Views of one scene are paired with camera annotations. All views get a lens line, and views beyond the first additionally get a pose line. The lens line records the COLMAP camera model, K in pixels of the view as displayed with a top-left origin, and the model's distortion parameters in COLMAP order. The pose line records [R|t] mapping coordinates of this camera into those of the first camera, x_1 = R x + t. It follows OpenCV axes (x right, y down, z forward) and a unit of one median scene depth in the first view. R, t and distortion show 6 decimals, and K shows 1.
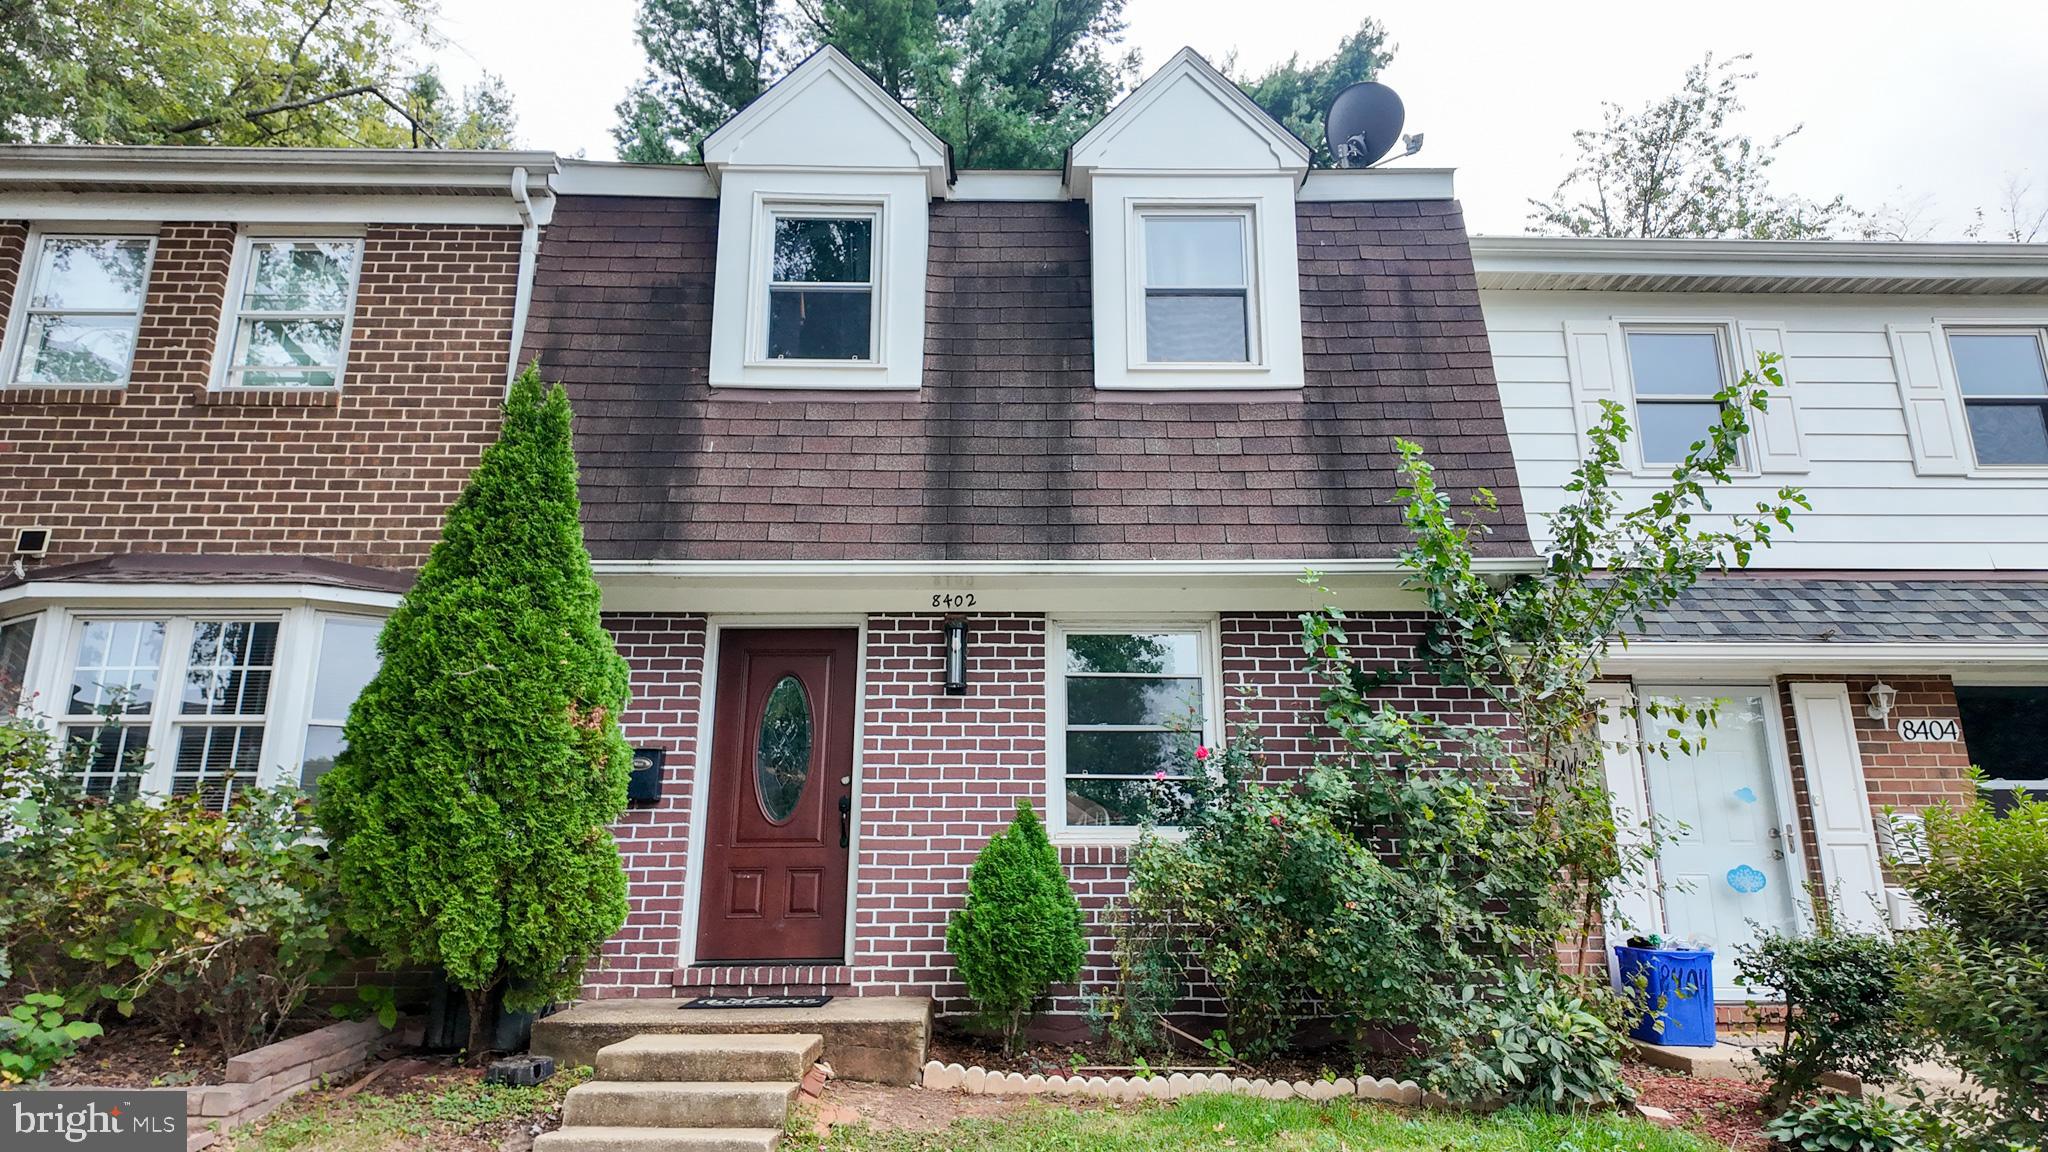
lens RADIAL K [[1148.5, 0, 1024.0], [0, 1148.5, 576.0], [0, 0, 1]] dist [0.060984, -0.065471]
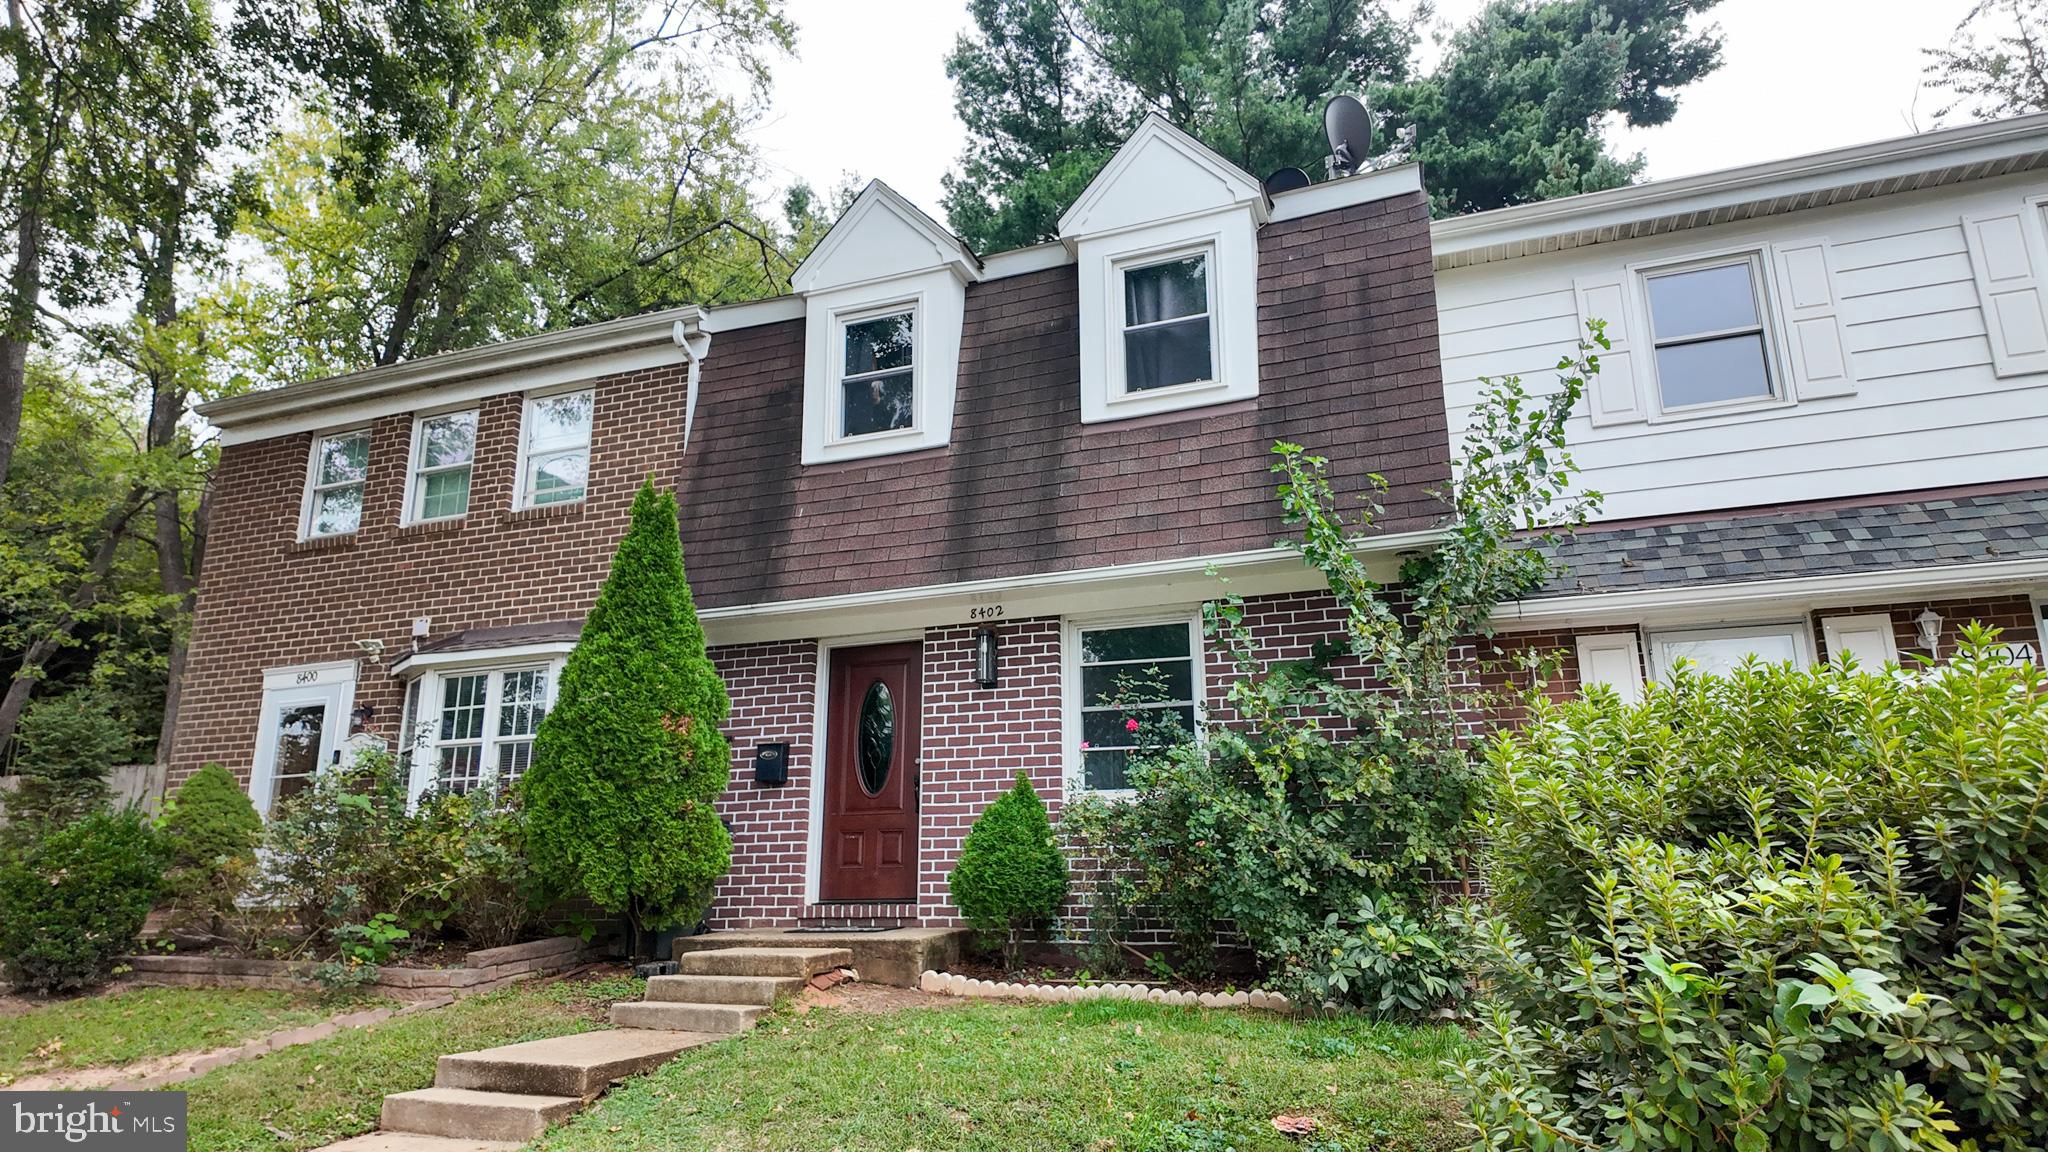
lens RADIAL K [[1117.8, 0, 1026.8], [0, 1117.8, 581.6], [0, 0, 1]] dist [0.062502, -0.055573]
pose [[0.935776, -0.097662, -0.338800, 0.387507], [0.102353, 0.994740, -0.004040, -0.002158], [0.337412, -0.030897, 0.940850, -0.114639]]
